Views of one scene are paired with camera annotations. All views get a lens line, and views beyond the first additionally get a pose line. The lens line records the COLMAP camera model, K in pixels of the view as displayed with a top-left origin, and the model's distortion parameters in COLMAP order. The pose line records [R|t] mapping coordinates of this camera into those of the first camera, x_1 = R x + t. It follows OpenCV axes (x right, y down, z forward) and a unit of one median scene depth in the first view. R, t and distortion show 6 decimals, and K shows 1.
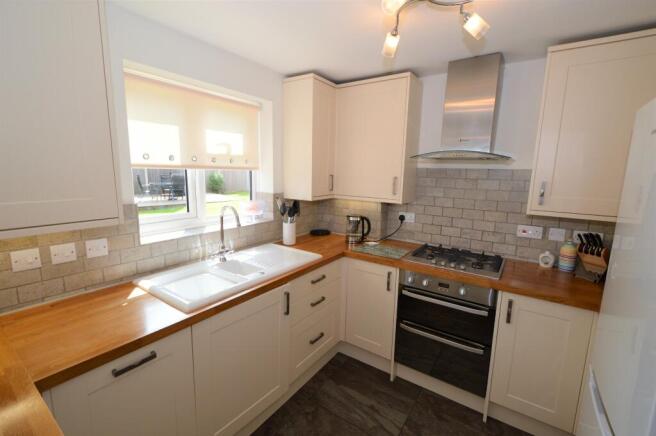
lens RADIAL K [[288.8, 0, 329.2], [0, 288.8, 217.4], [0, 0, 1]] dist [-0.003091, -0.001188]
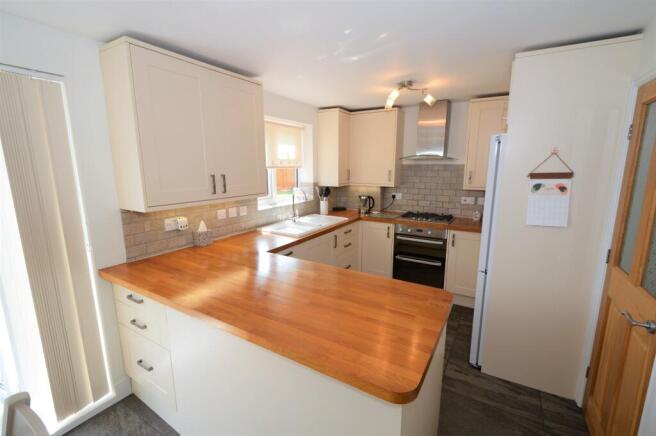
lens RADIAL K [[288.8, 0, 330.2], [0, 288.8, 217.1], [0, 0, 1]] dist [-0.003091, -0.001188]
pose [[0.997790, -0.033509, 0.057378, -0.232111], [0.032487, 0.999298, 0.018649, 0.091336], [-0.057963, -0.016744, 0.998178, -0.682791]]
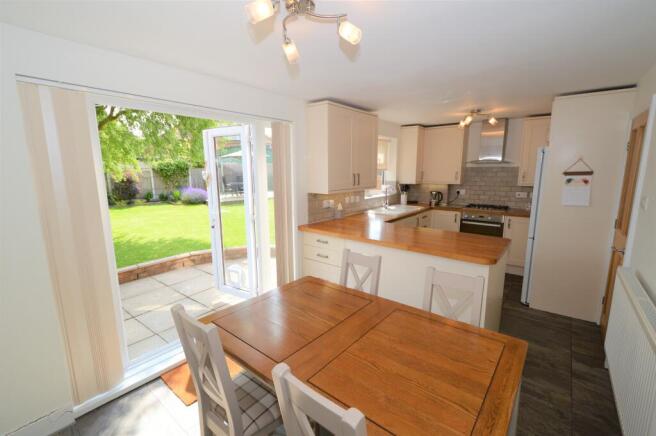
lens RADIAL K [[288.8, 0, 328.3], [0, 288.8, 217.1], [0, 0, 1]] dist [-0.003091, -0.001188]
pose [[0.995930, -0.013451, -0.089123, -0.586642], [0.013878, 0.999895, 0.004171, 0.191710], [0.089058, -0.005391, 0.996012, -1.338734]]
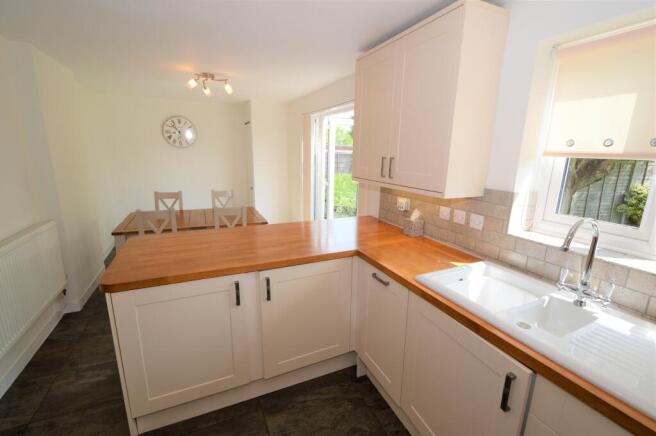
lens RADIAL K [[288.8, 0, 331.7], [0, 288.8, 216.7], [0, 0, 1]] dist [-0.003091, -0.001188]
pose [[-0.507730, 0.155592, -0.847350, 0.376634], [-0.173499, 0.944938, 0.277472, -0.102126], [0.843865, 0.287895, -0.452778, 0.717847]]
